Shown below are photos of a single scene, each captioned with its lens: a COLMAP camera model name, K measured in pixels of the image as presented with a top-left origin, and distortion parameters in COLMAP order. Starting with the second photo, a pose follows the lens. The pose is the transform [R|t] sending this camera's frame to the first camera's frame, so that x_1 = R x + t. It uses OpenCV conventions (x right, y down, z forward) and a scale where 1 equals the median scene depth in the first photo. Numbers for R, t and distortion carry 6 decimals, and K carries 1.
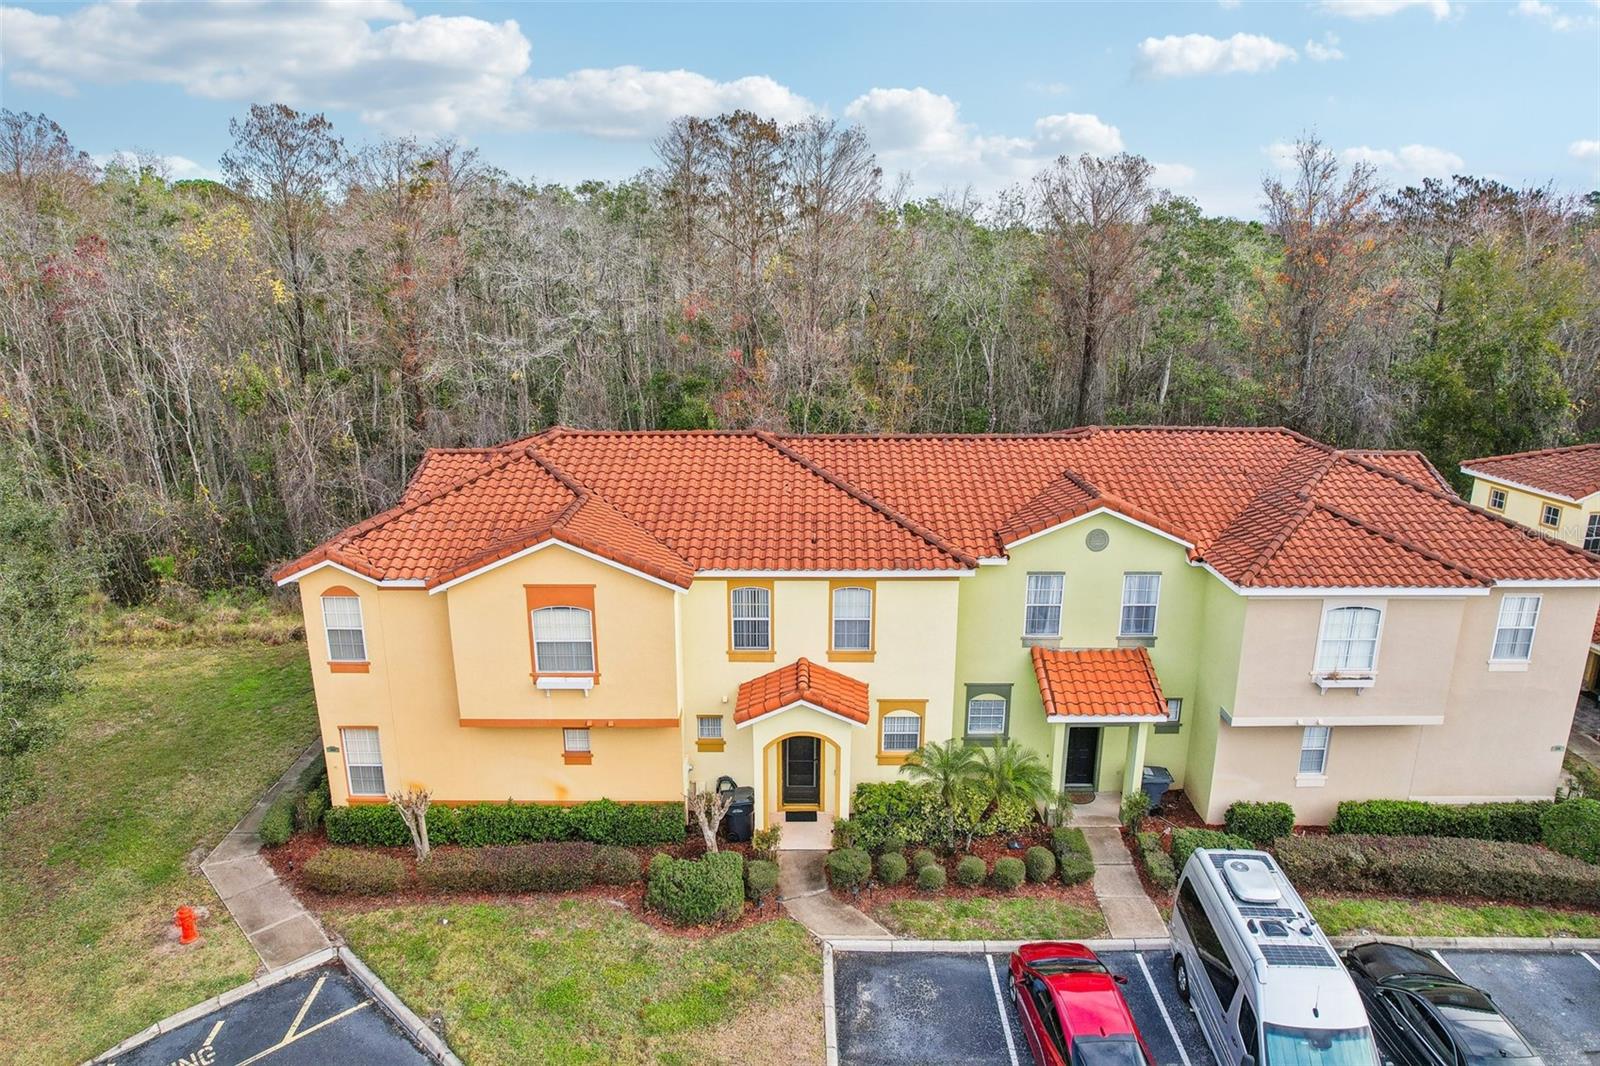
lens RADIAL K [[1042.8, 0, 800.5], [0, 1042.8, 538.6], [0, 0, 1]] dist [-0.039845, 0.004844]
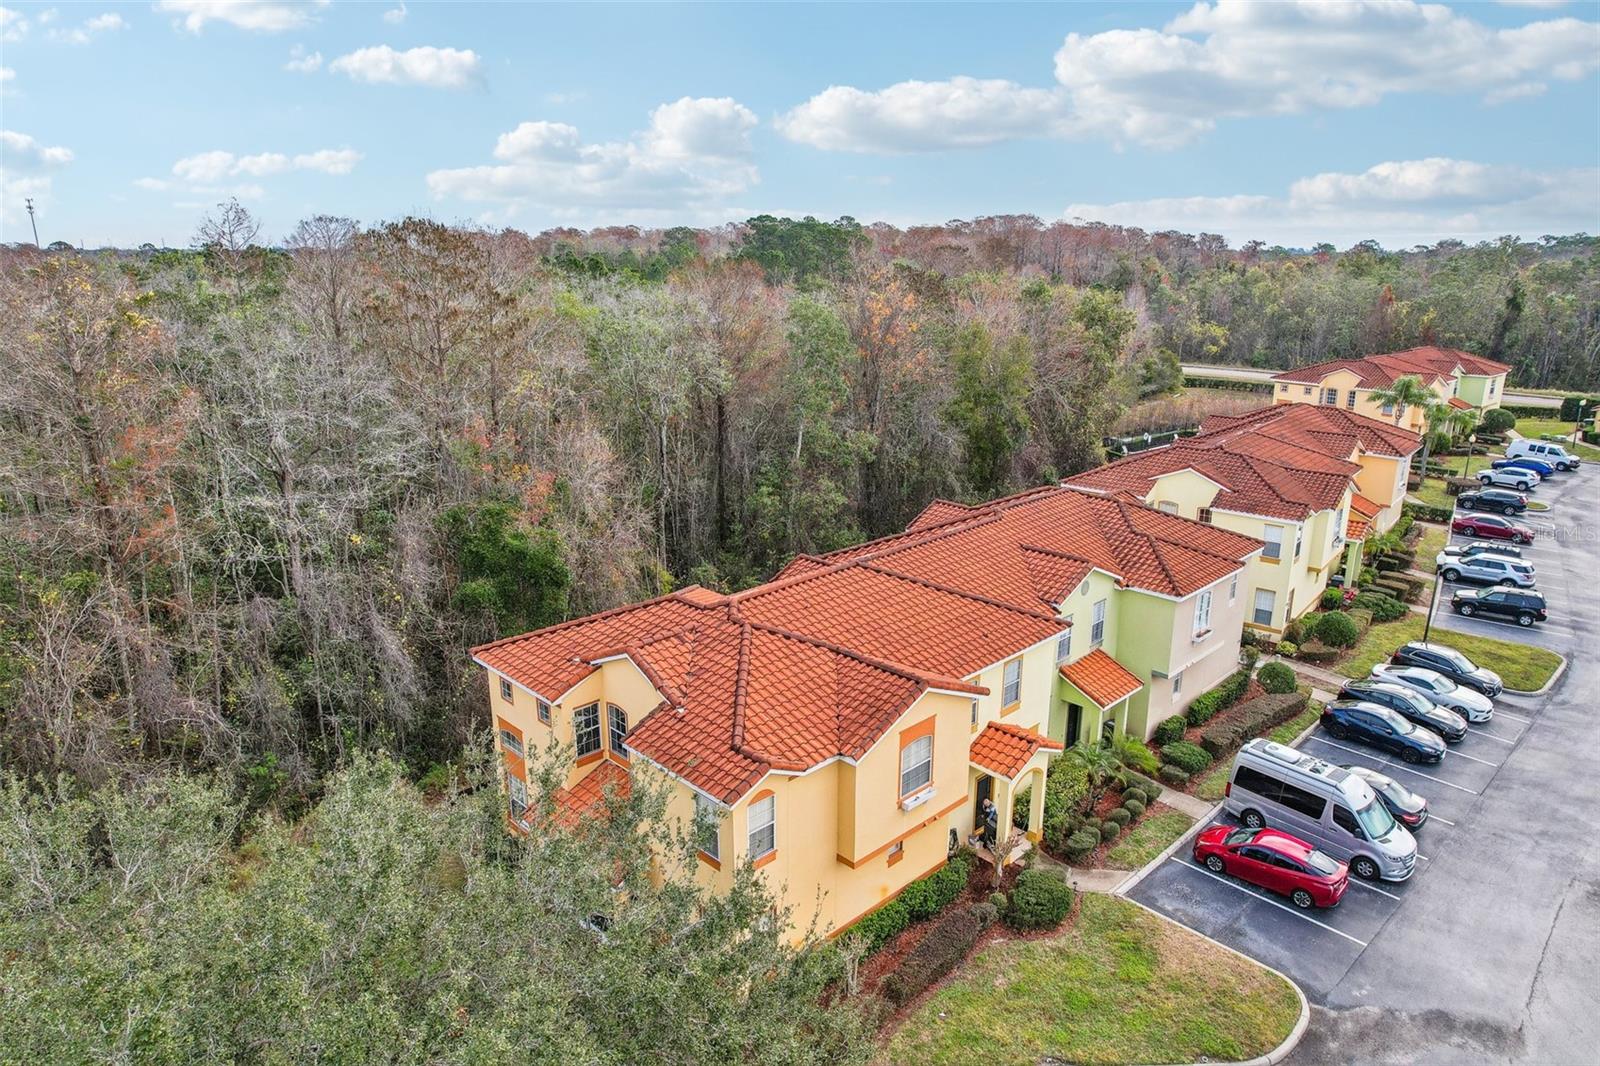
lens RADIAL K [[1042.8, 0, 791.8], [0, 1042.8, 530.4], [0, 0, 1]] dist [-0.039845, 0.004844]
pose [[0.716427, -0.188181, 0.671803, -1.228957], [0.187848, 0.979405, 0.074019, -0.327653], [-0.671897, 0.073168, 0.737022, 0.171866]]
